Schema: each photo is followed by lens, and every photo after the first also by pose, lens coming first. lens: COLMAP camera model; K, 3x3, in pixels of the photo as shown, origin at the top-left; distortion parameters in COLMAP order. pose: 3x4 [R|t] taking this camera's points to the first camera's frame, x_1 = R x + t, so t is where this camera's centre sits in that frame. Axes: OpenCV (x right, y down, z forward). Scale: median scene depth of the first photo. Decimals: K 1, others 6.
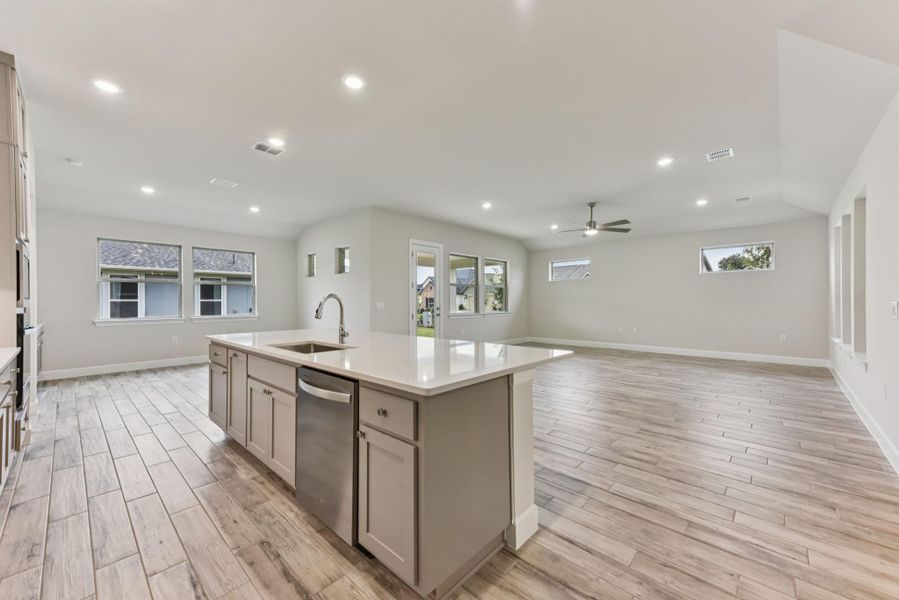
lens RADIAL K [[349.8, 0, 450.5], [0, 349.8, 301.2], [0, 0, 1]] dist [0.029828, -0.000325]
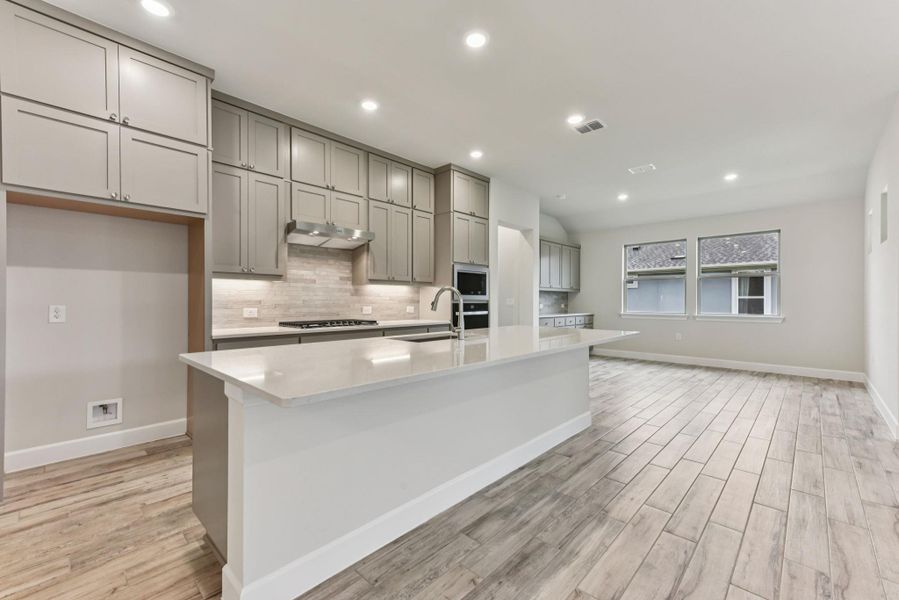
lens RADIAL K [[372.3, 0, 451.5], [0, 372.3, 302.7], [0, 0, 1]] dist [0.012667, 0.000349]
pose [[-0.008840, 0.009987, -0.999911, 0.255992], [0.000390, 0.999950, 0.009984, 0.005361], [0.999961, -0.000302, -0.008843, 0.381355]]
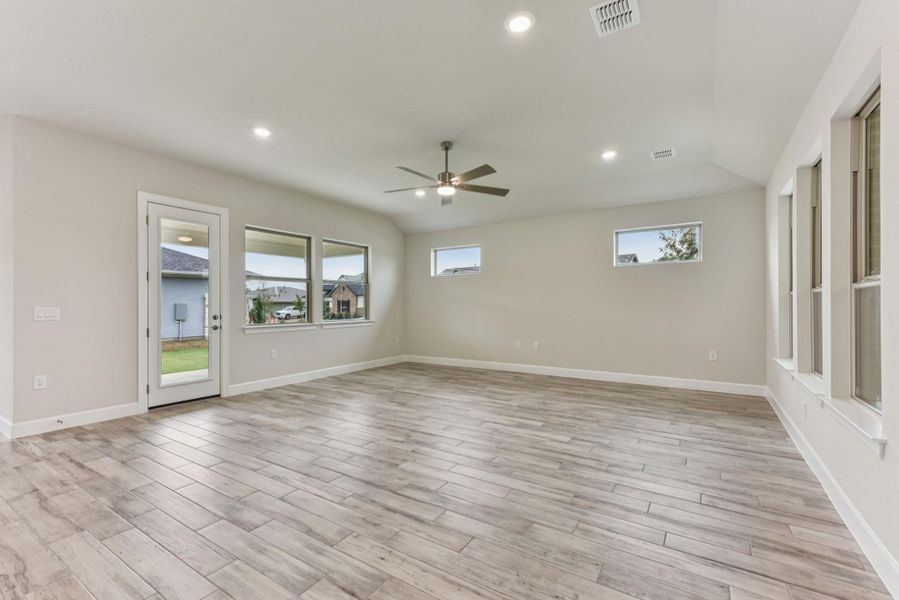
lens RADIAL K [[391.3, 0, 452.4], [0, 391.3, 304.0], [0, 0, 1]] dist [0.020587, -0.001085]
pose [[0.984282, 0.000836, 0.176600, 0.262791], [-0.000592, 0.999999, -0.001433, -0.000145], [-0.176601, 0.001306, 0.984282, 0.300529]]
